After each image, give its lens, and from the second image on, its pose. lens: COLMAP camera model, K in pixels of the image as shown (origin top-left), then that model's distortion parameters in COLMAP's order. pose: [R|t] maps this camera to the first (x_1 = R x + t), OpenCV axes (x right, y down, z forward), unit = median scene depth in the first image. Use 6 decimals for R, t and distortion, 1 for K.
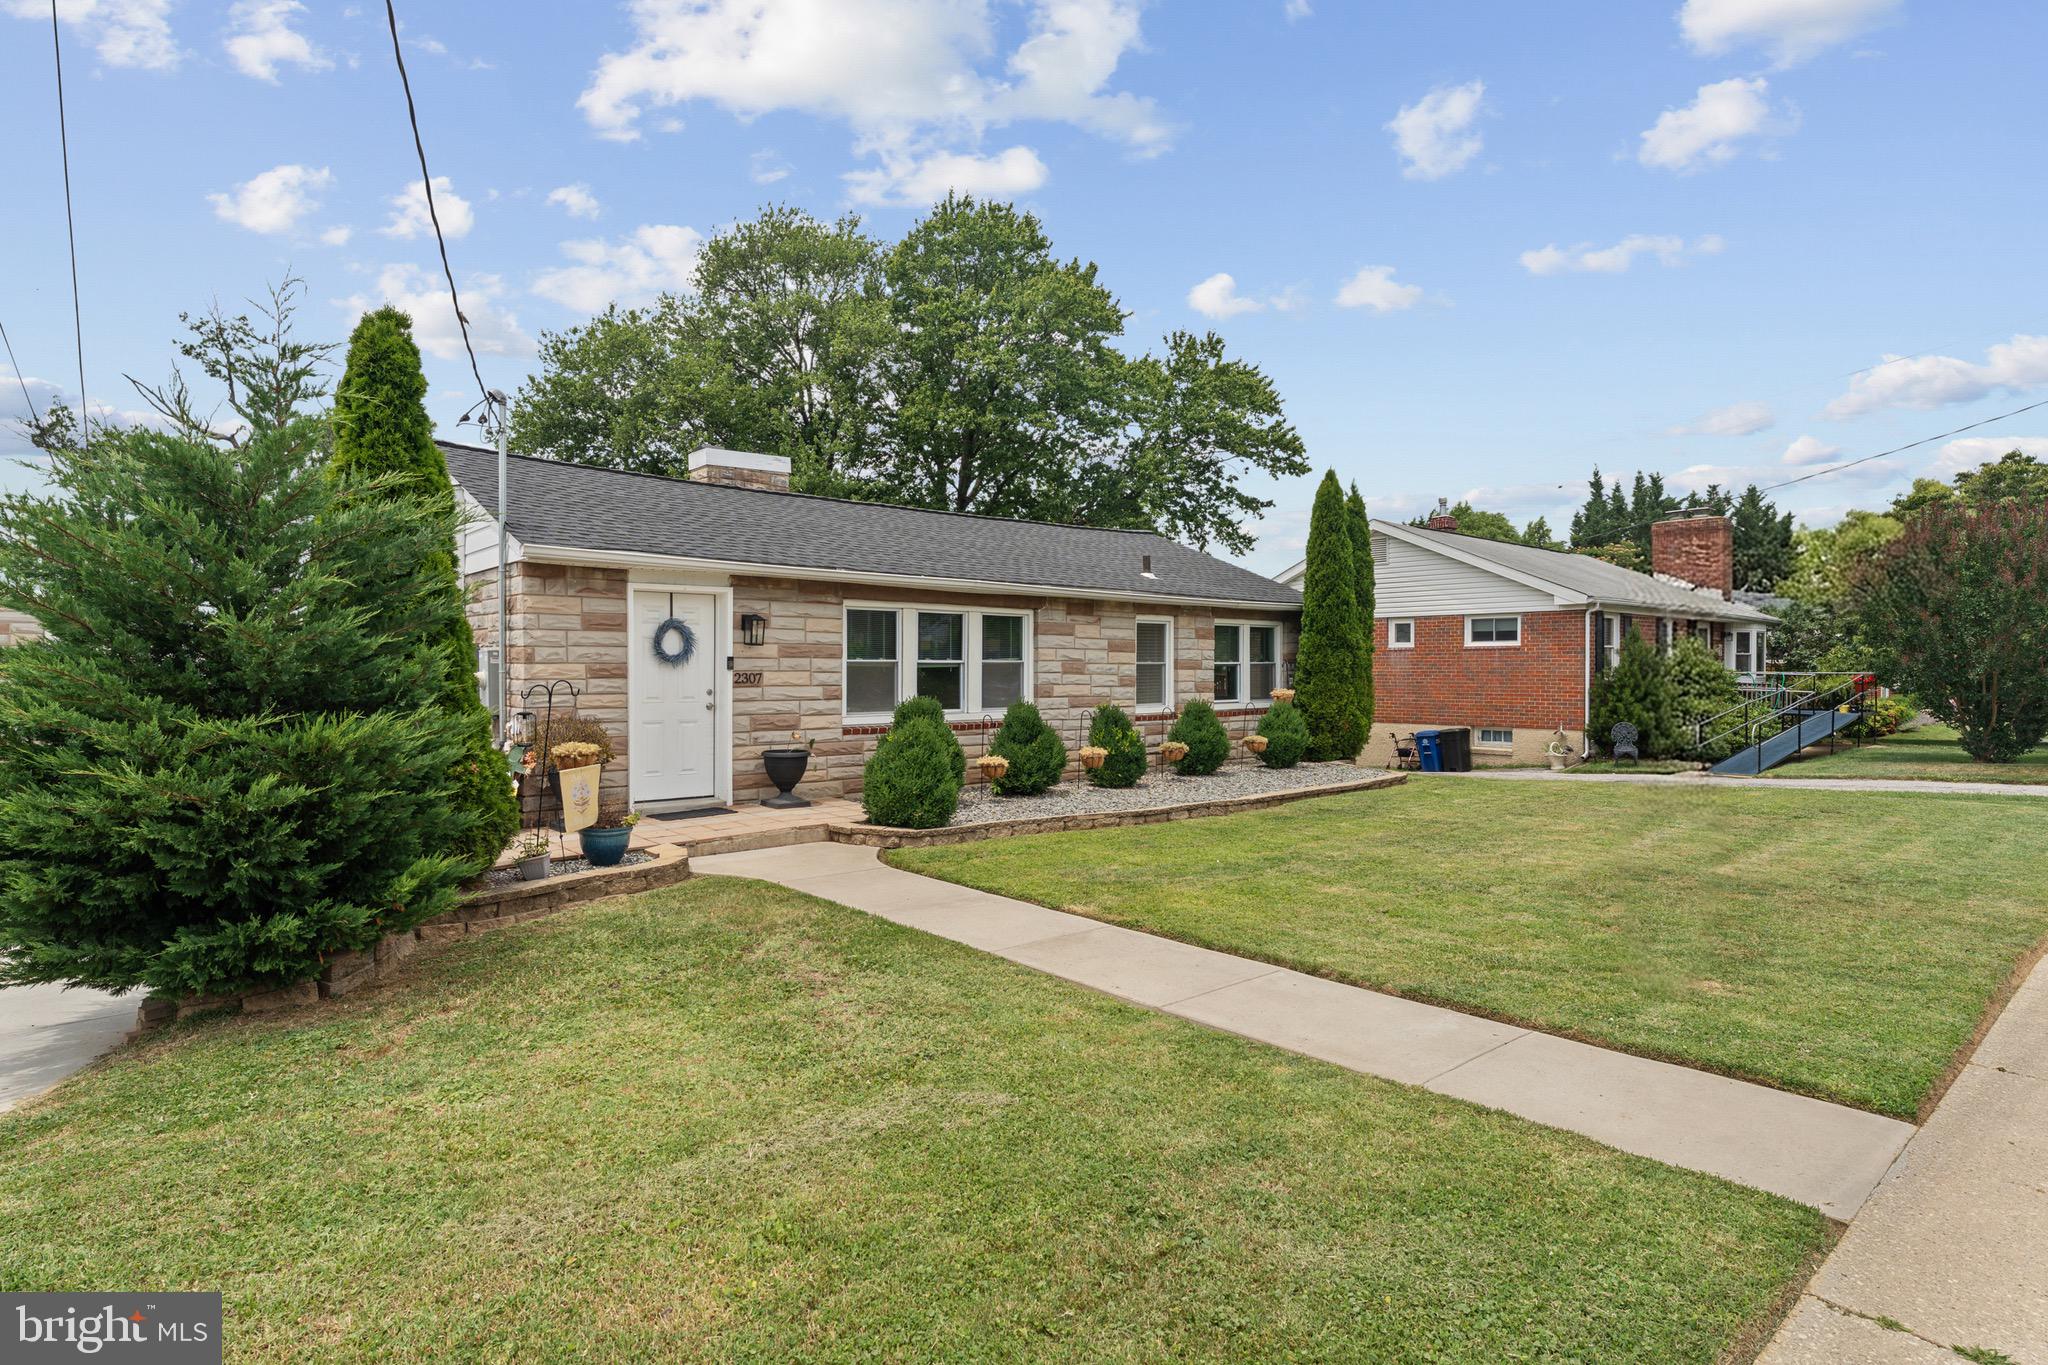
lens RADIAL K [[1062.6, 0, 1024.6], [0, 1062.6, 693.9], [0, 0, 1]] dist [-0.000554, -0.000089]
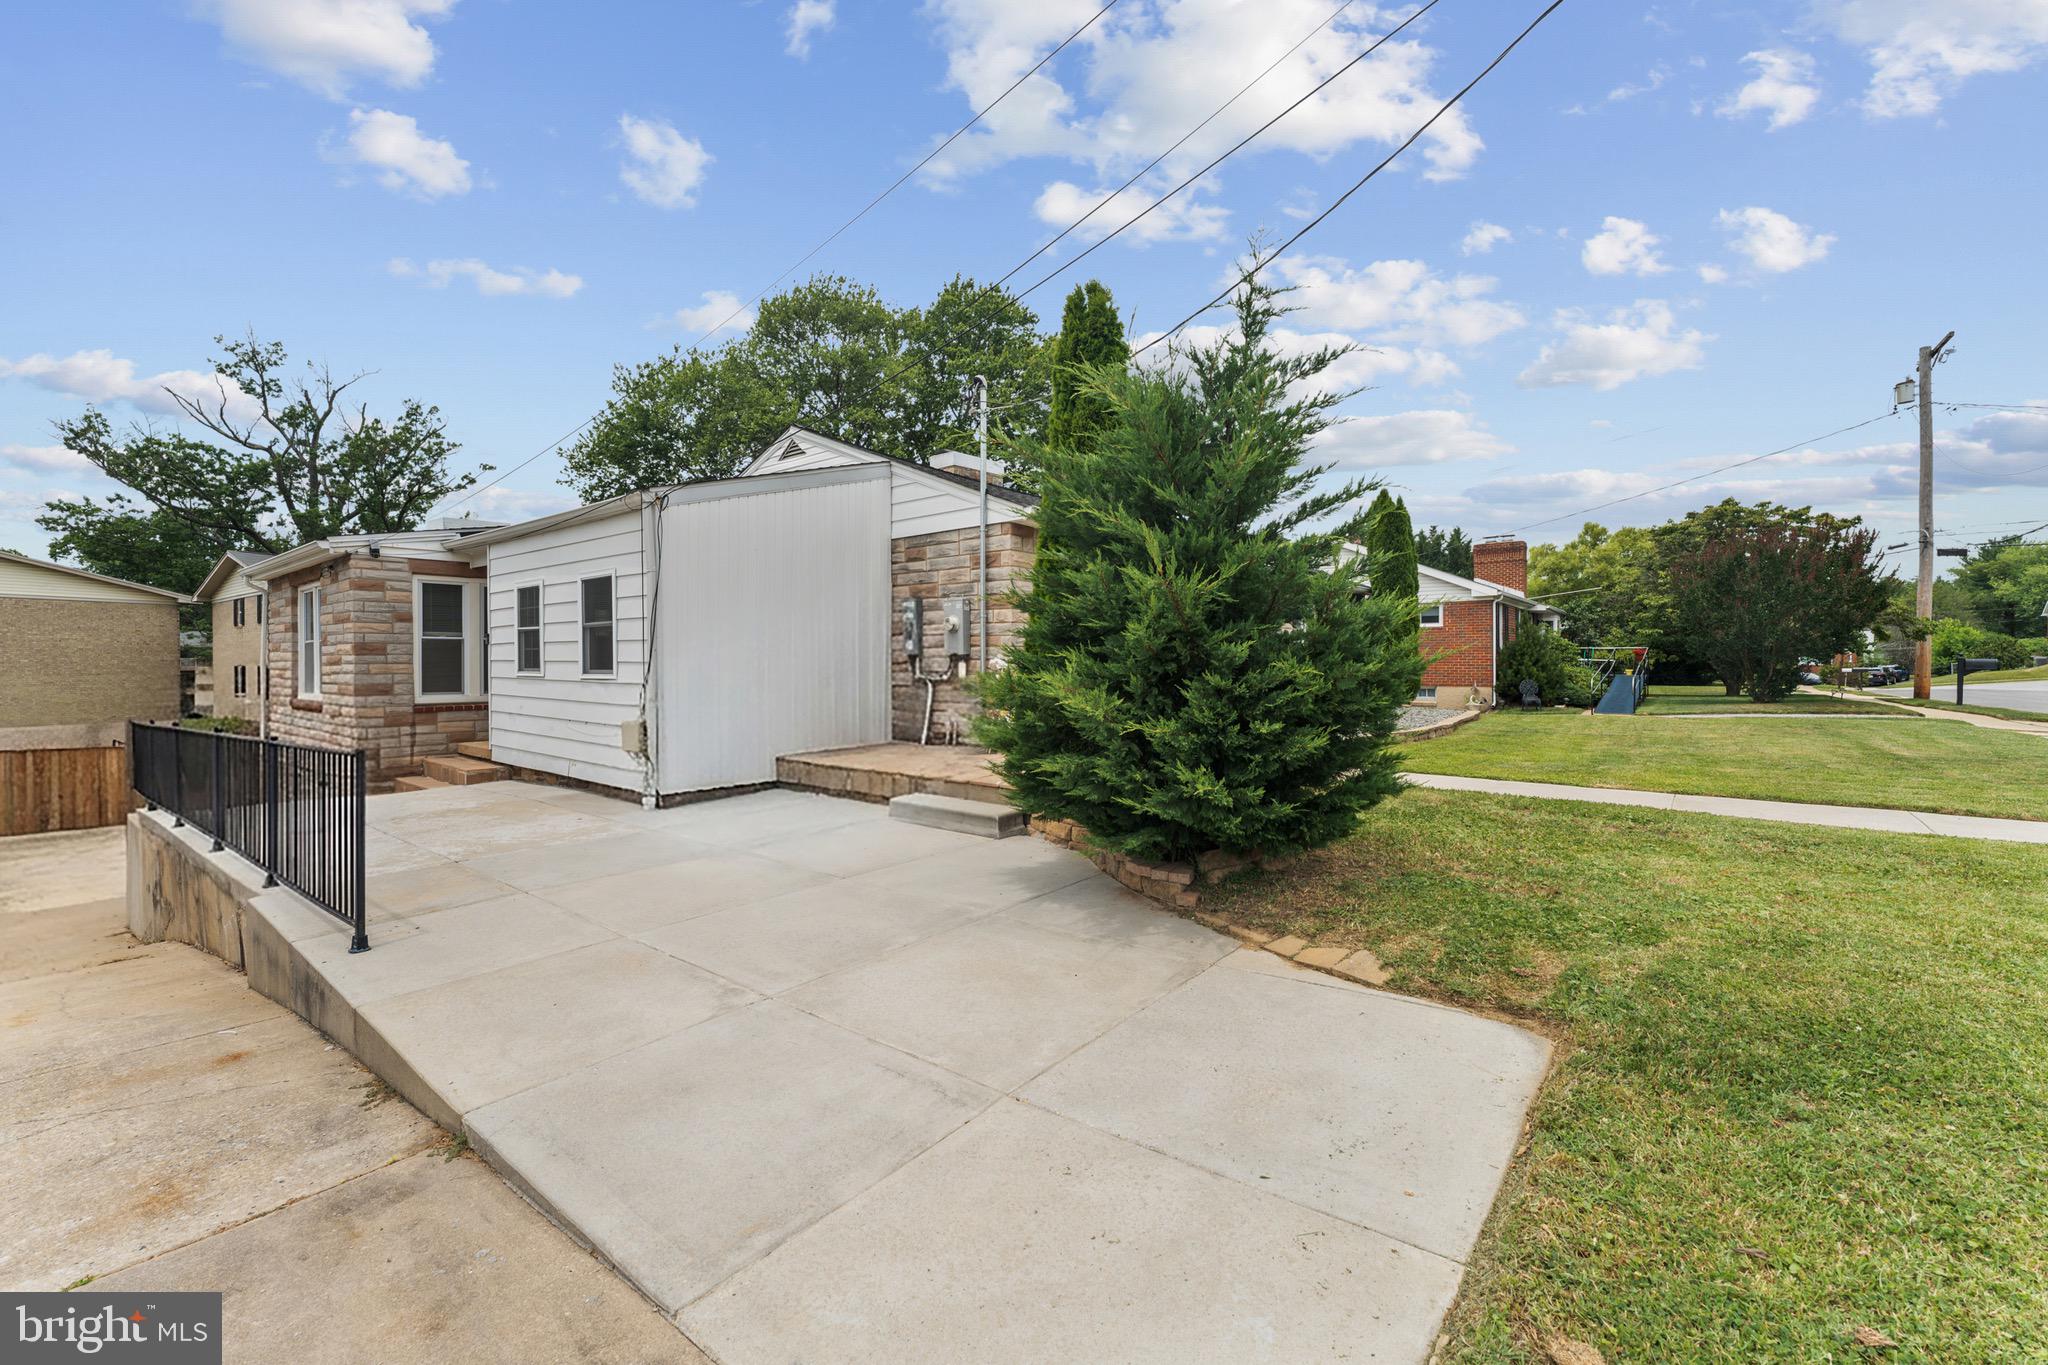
lens RADIAL K [[816.0, 0, 1021.4], [0, 816.0, 674.8], [0, 0, 1]] dist [0.000122, -0.000296]
pose [[0.985962, -0.005288, 0.166884, -0.403174], [0.006477, 0.999957, -0.006581, 0.033459], [-0.166842, 0.007569, 0.985955, 0.068822]]
